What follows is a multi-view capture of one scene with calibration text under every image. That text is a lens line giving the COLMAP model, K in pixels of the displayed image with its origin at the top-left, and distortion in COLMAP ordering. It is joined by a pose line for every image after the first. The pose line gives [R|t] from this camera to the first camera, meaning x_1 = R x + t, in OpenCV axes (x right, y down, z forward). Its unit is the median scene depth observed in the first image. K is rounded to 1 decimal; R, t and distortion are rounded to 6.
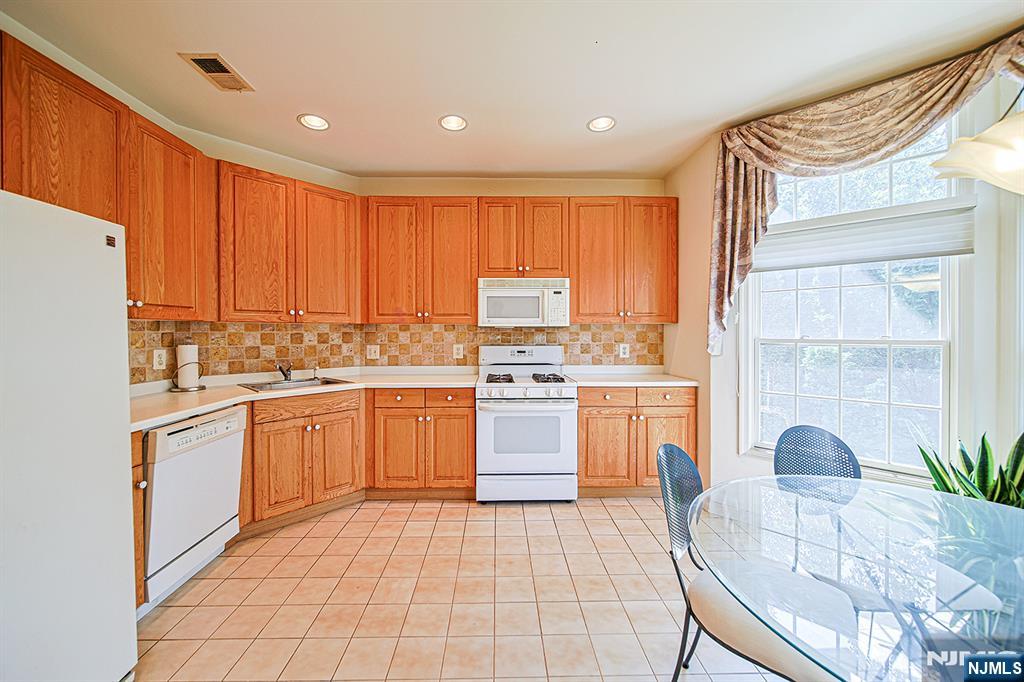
lens RADIAL K [[383.2, 0, 505.3], [0, 383.2, 334.6], [0, 0, 1]] dist [-0.002113, -0.000455]
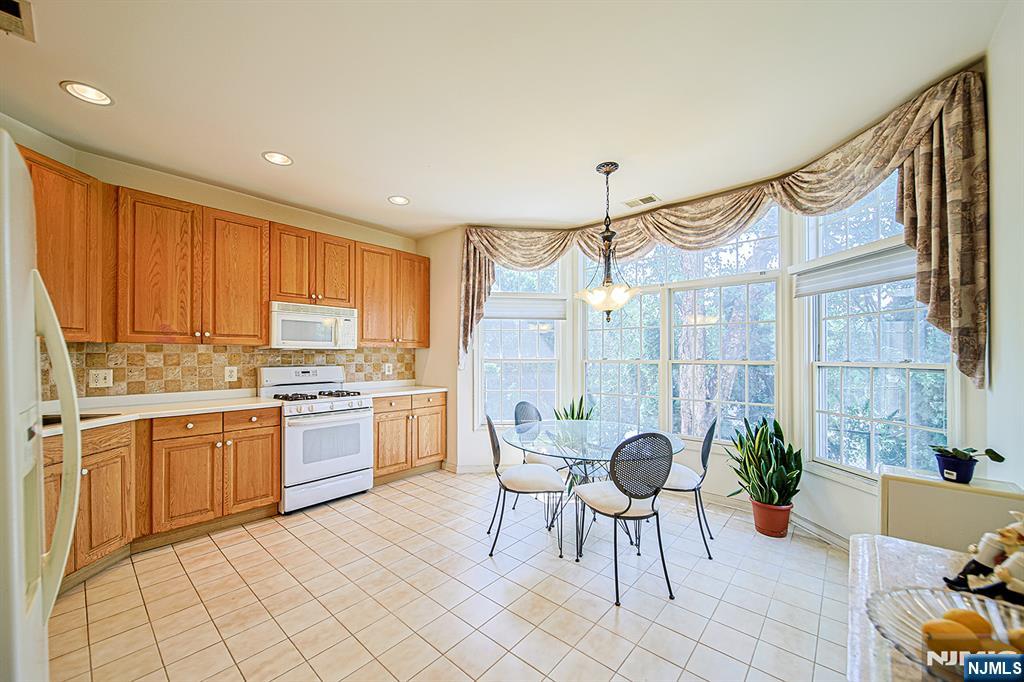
lens RADIAL K [[386.5, 0, 506.7], [0, 386.5, 352.5], [0, 0, 1]] dist [0.000969, -0.000024]
pose [[0.675772, 0.007031, 0.737077, -0.444807], [0.000671, 0.999948, -0.010154, 0.001108], [-0.737110, 0.007357, 0.675733, -0.178020]]
